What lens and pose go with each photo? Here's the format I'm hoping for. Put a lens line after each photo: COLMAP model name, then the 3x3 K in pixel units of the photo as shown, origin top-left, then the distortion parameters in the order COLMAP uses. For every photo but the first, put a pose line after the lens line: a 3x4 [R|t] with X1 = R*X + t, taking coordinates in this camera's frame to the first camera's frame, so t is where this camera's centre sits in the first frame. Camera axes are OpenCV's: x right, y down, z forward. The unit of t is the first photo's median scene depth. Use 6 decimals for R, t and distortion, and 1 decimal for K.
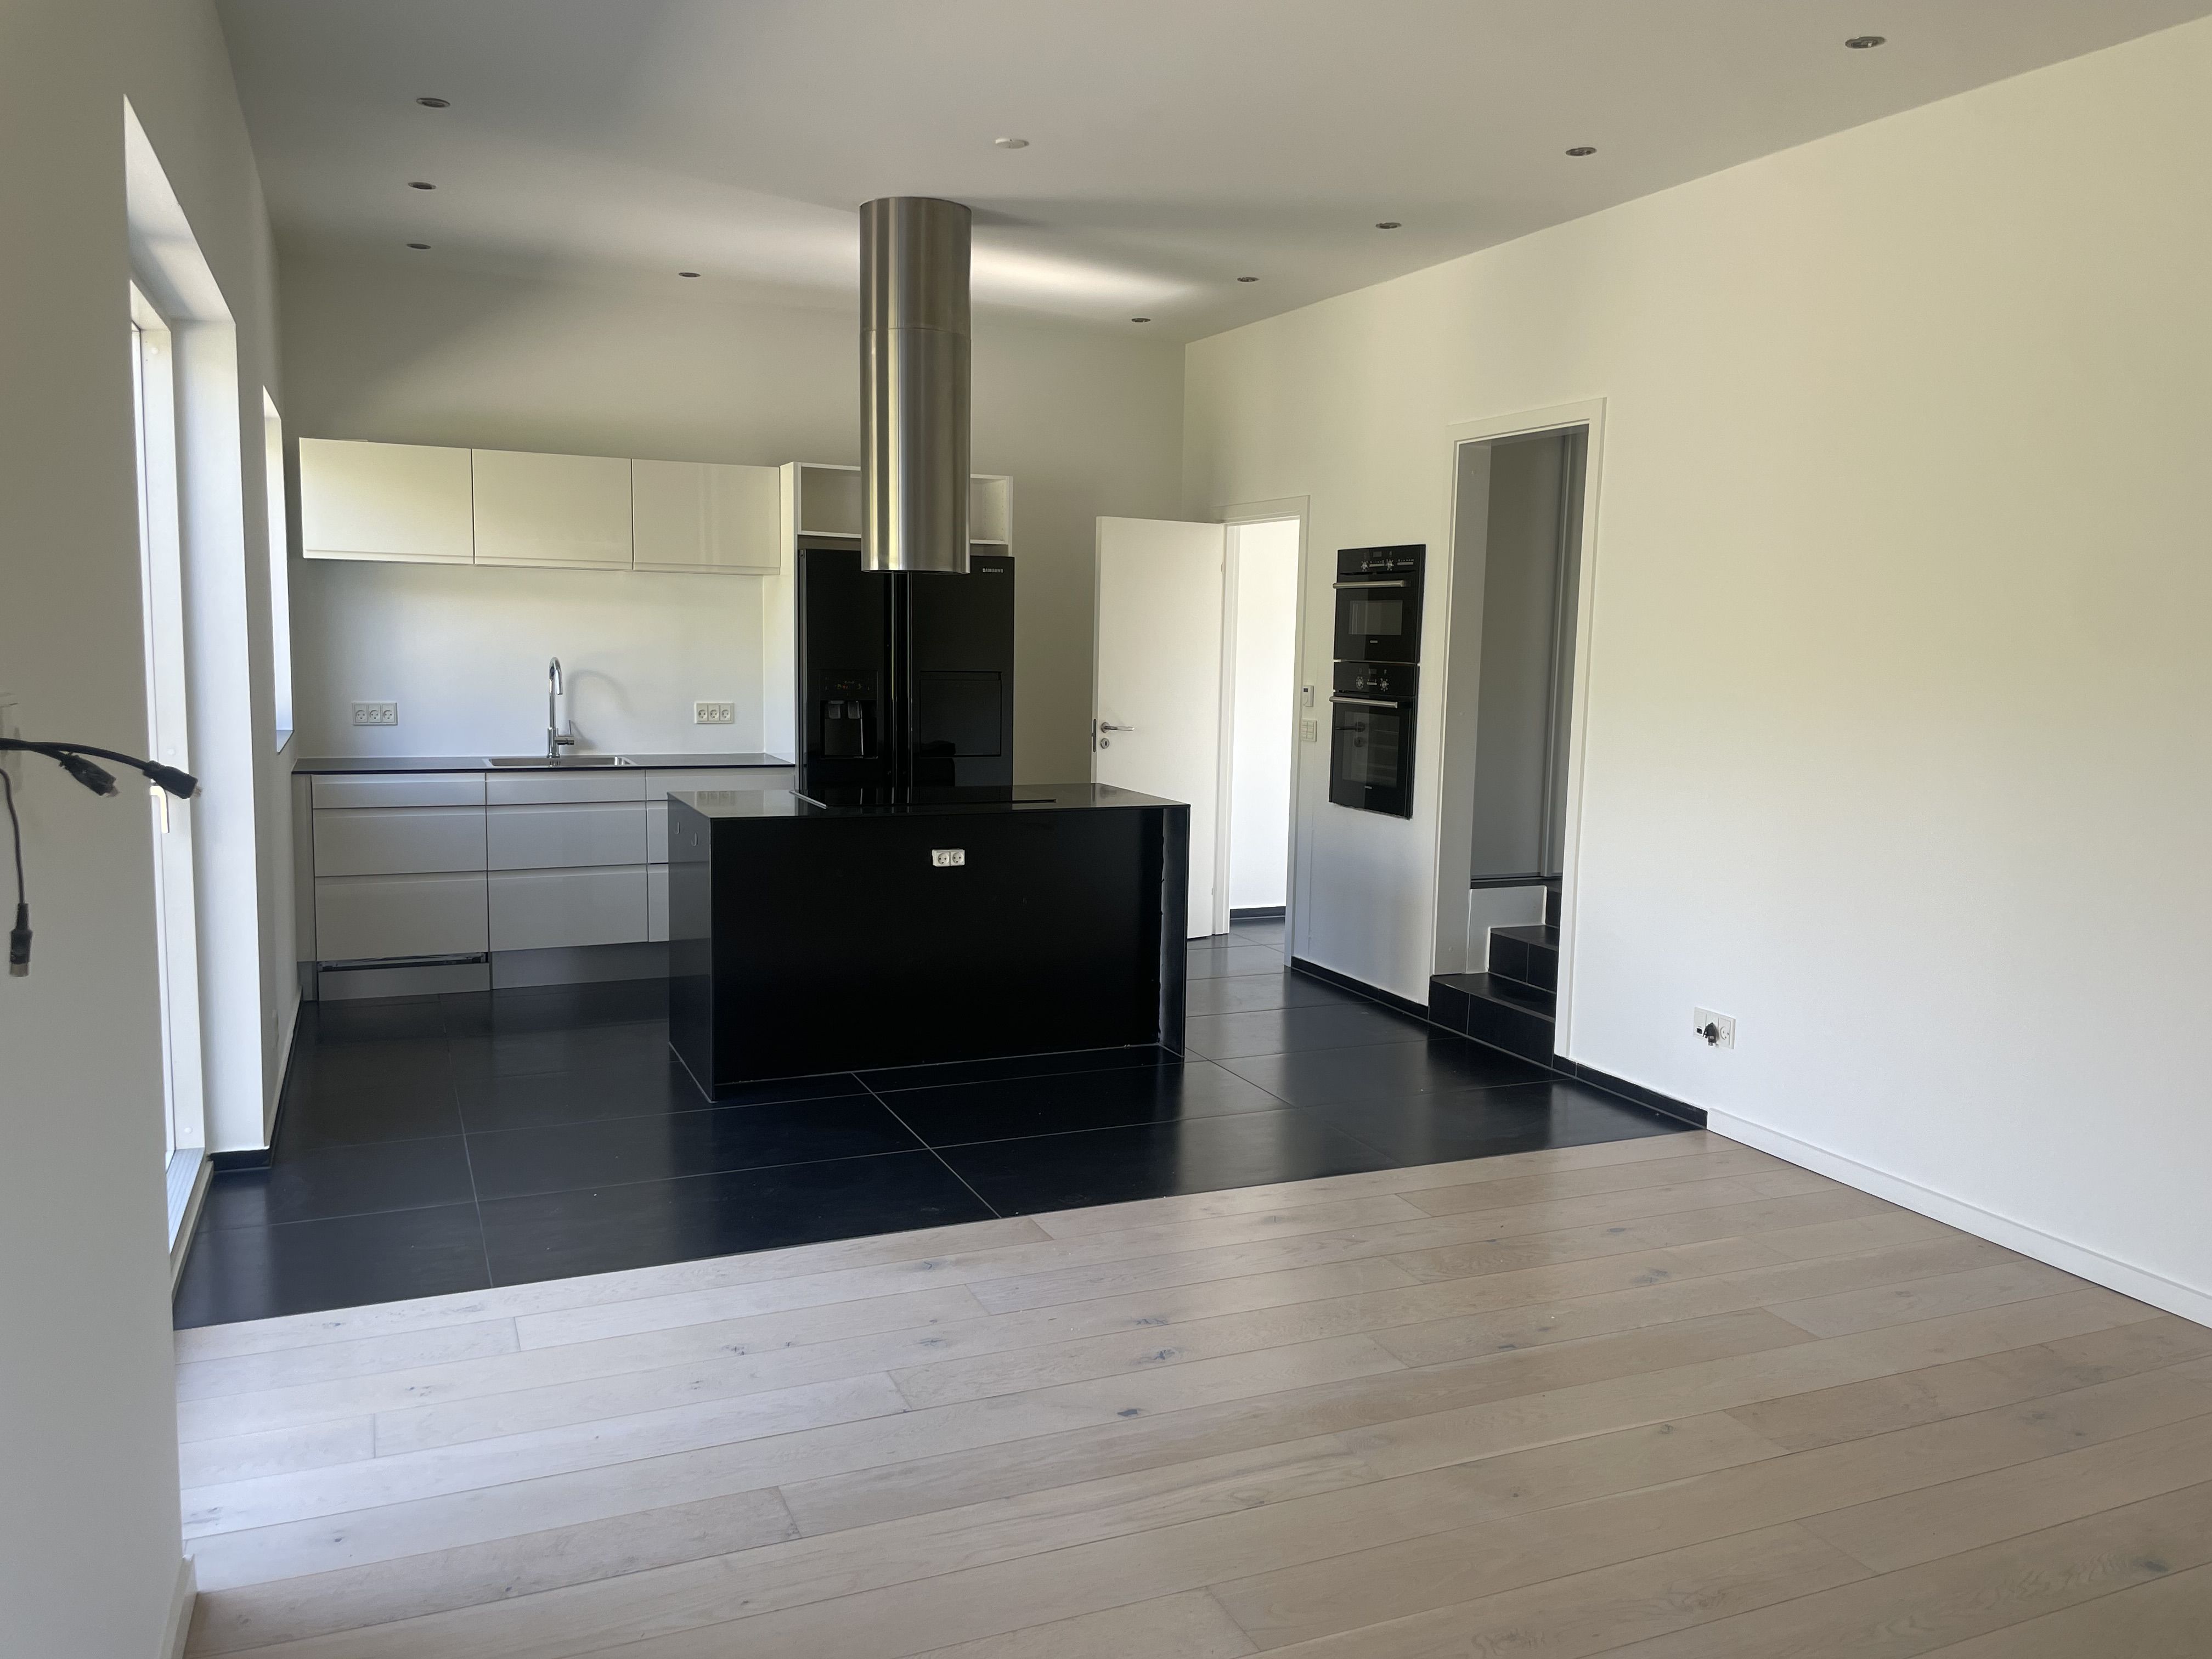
lens RADIAL K [[1688.3, 0, 1121.7], [0, 1688.3, 822.0], [0, 0, 1]] dist [0.090409, -0.124482]
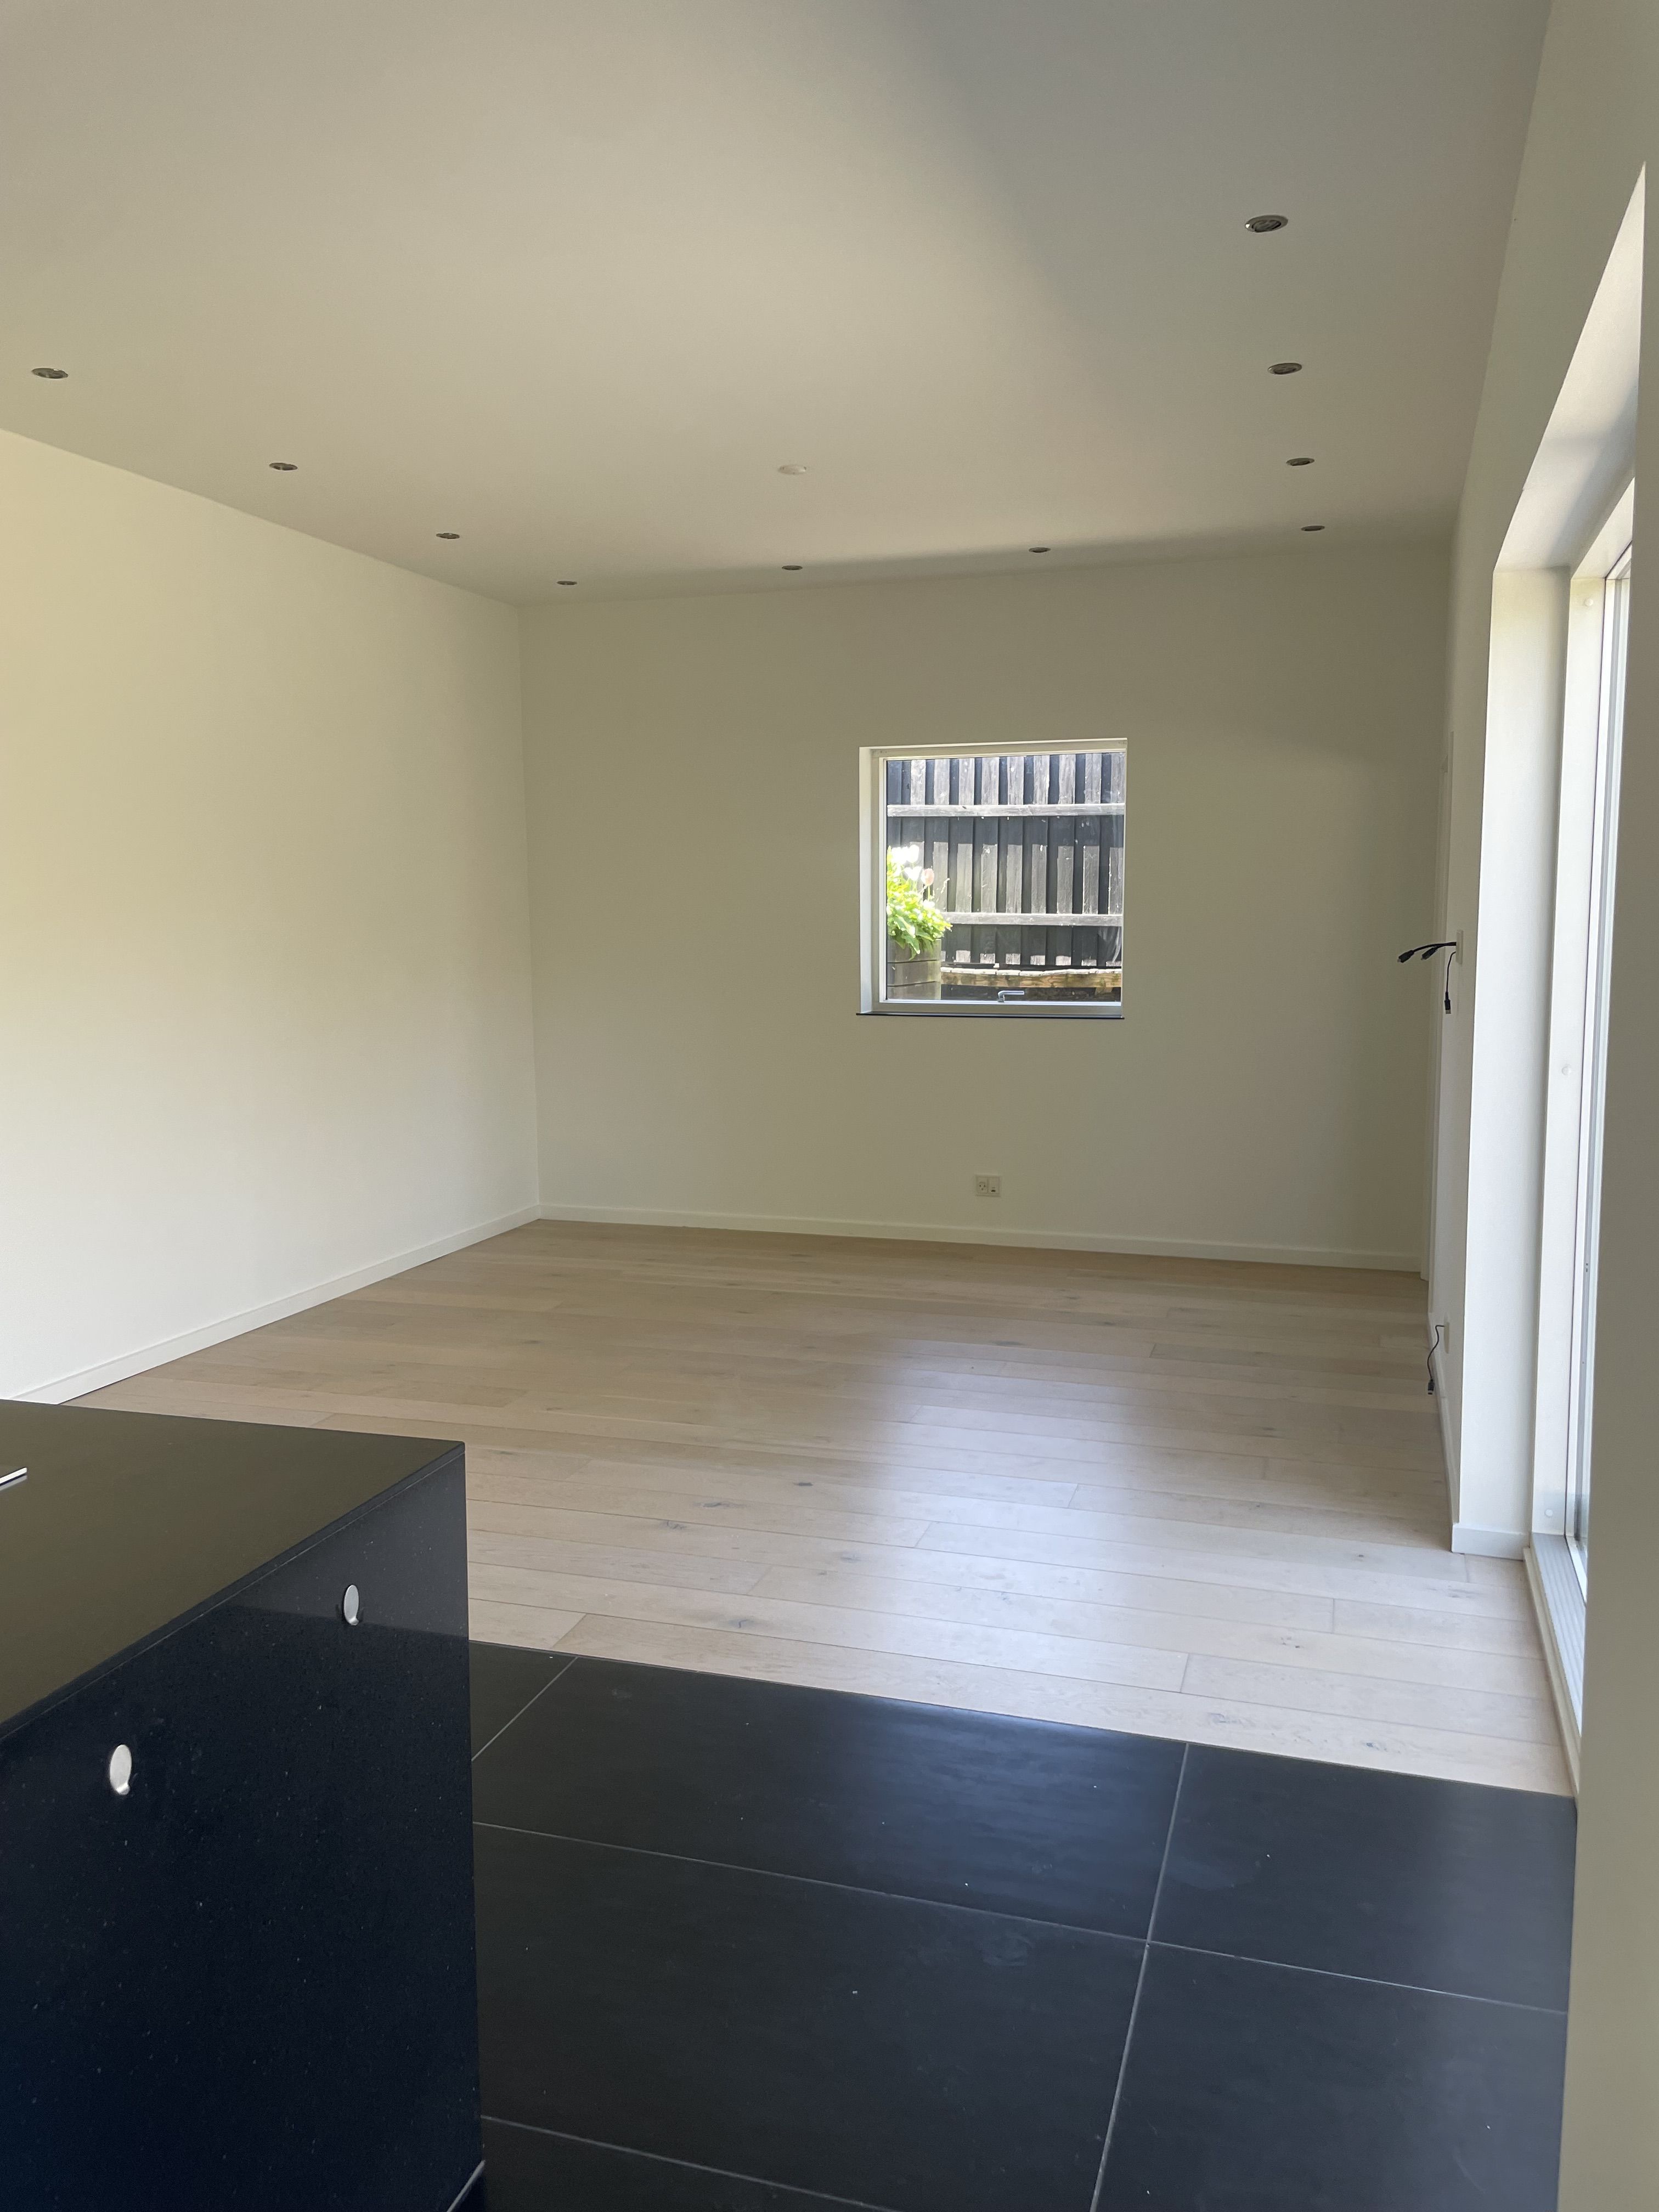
lens RADIAL K [[1688.3, 0, 829.5], [0, 1688.3, 1106.0], [0, 0, 1]] dist [0.090409, -0.124482]
pose [[-0.755380, -0.090792, 0.648967, -0.482820], [0.070941, 0.973204, 0.218727, -0.134543], [-0.651436, 0.211260, -0.728698, 1.072786]]
